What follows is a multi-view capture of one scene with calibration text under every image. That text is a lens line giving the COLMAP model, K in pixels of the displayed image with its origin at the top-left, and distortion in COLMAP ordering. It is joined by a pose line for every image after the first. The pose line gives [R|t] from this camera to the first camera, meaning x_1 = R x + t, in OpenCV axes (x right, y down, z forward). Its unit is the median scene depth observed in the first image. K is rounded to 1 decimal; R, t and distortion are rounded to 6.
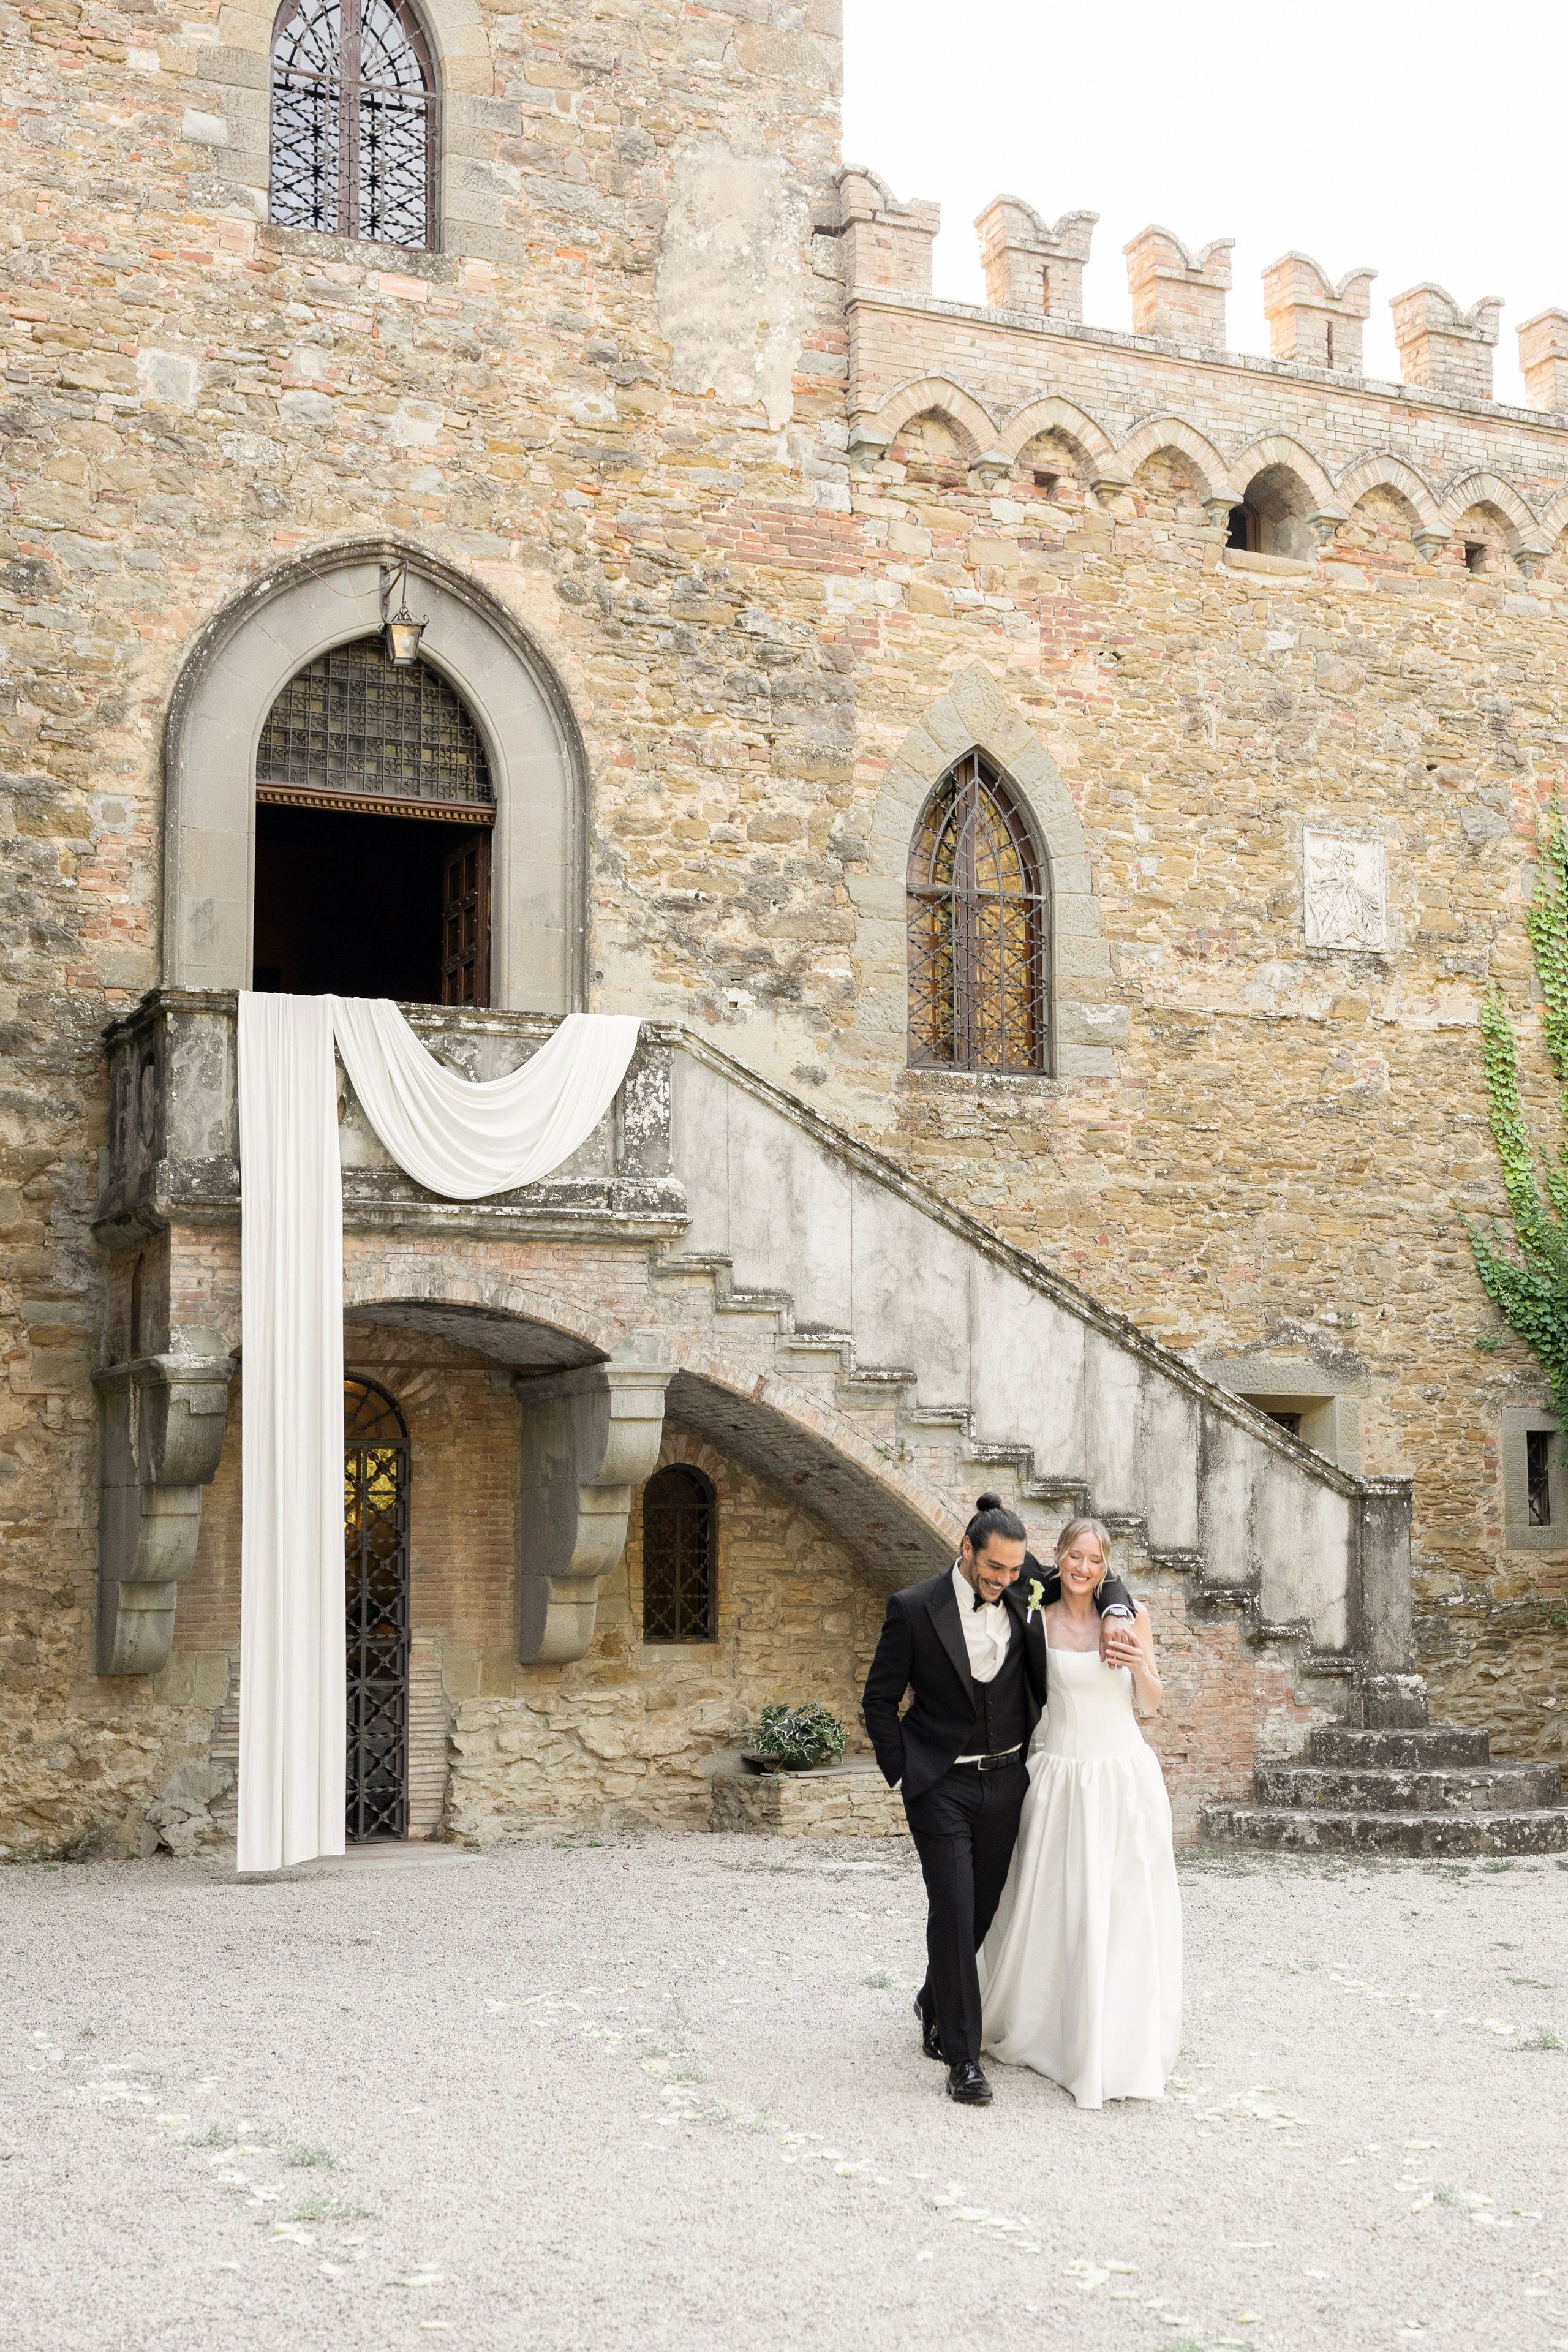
lens RADIAL K [[3236.4, 0, 793.9], [0, 3236.4, 1176.2], [0, 0, 1]] dist [-0.011913, 0.000000]
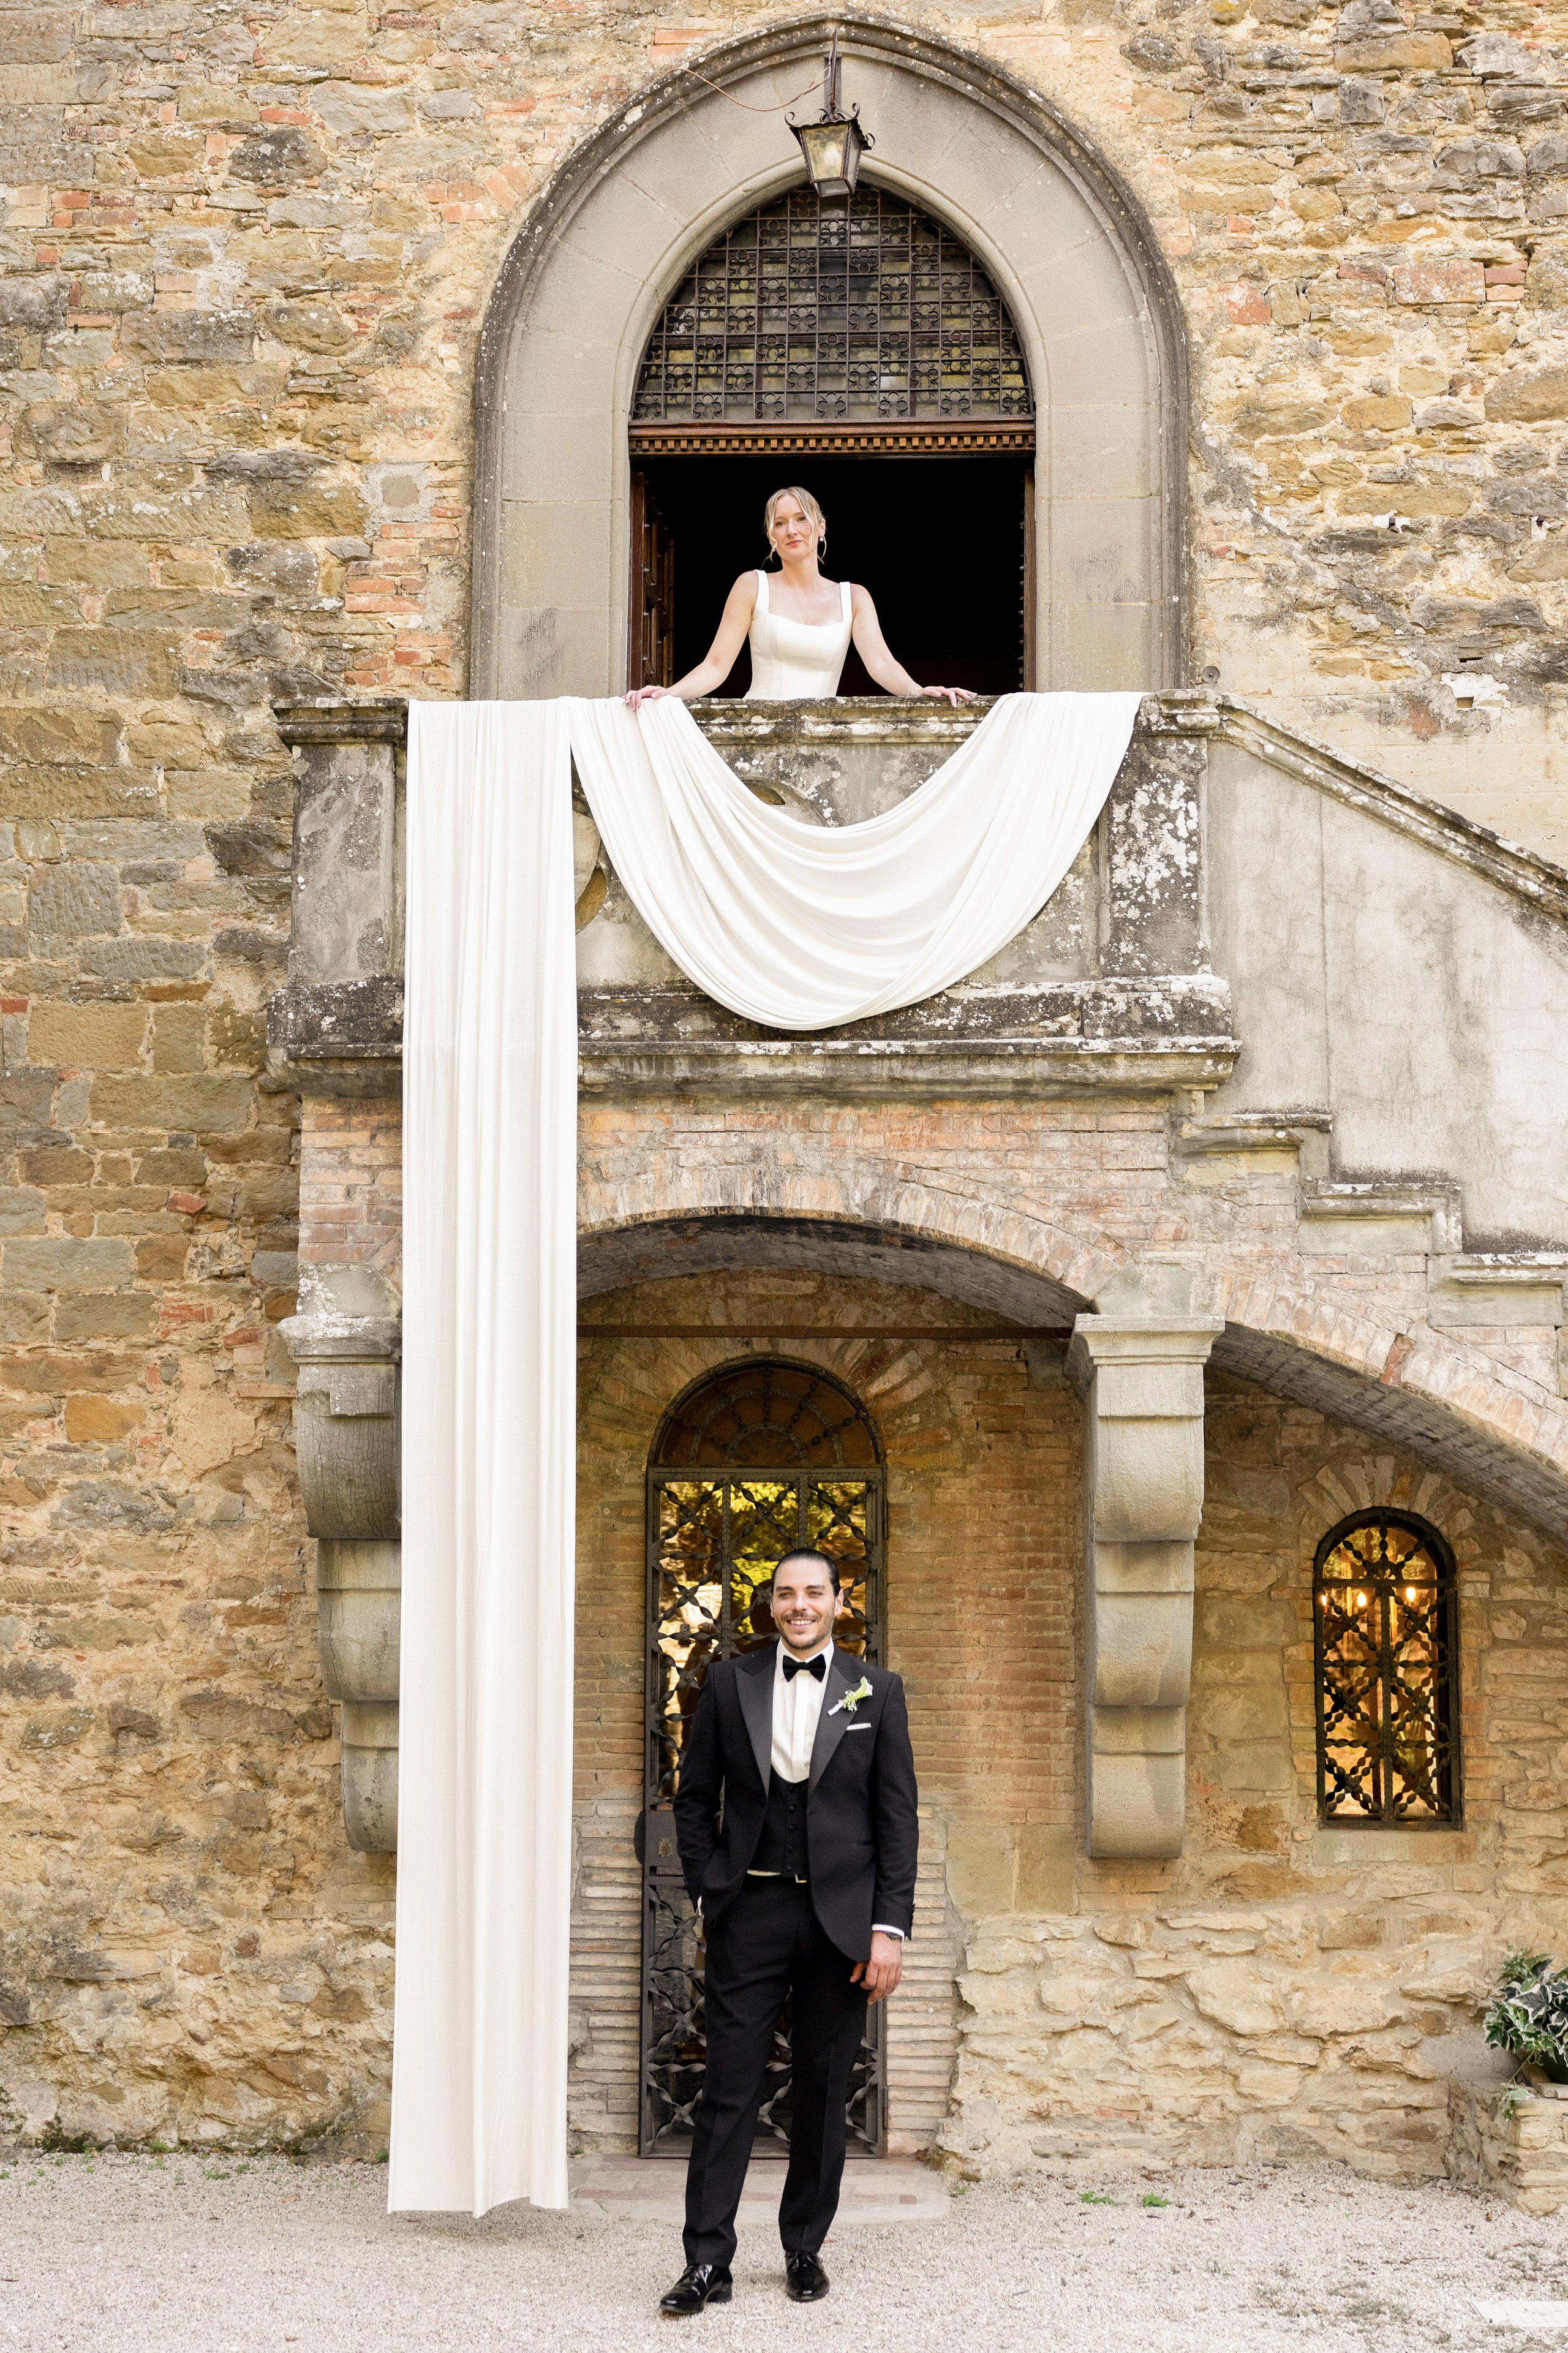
lens RADIAL K [[3237.5, 0, 782.0], [0, 3237.5, 1108.7], [0, 0, 1]] dist [-0.011913, 0.000000]
pose [[0.876591, -0.065434, -0.476766, 0.154625], [0.041624, 0.997309, -0.060345, 0.051923], [0.479432, 0.033053, 0.876956, 0.477364]]
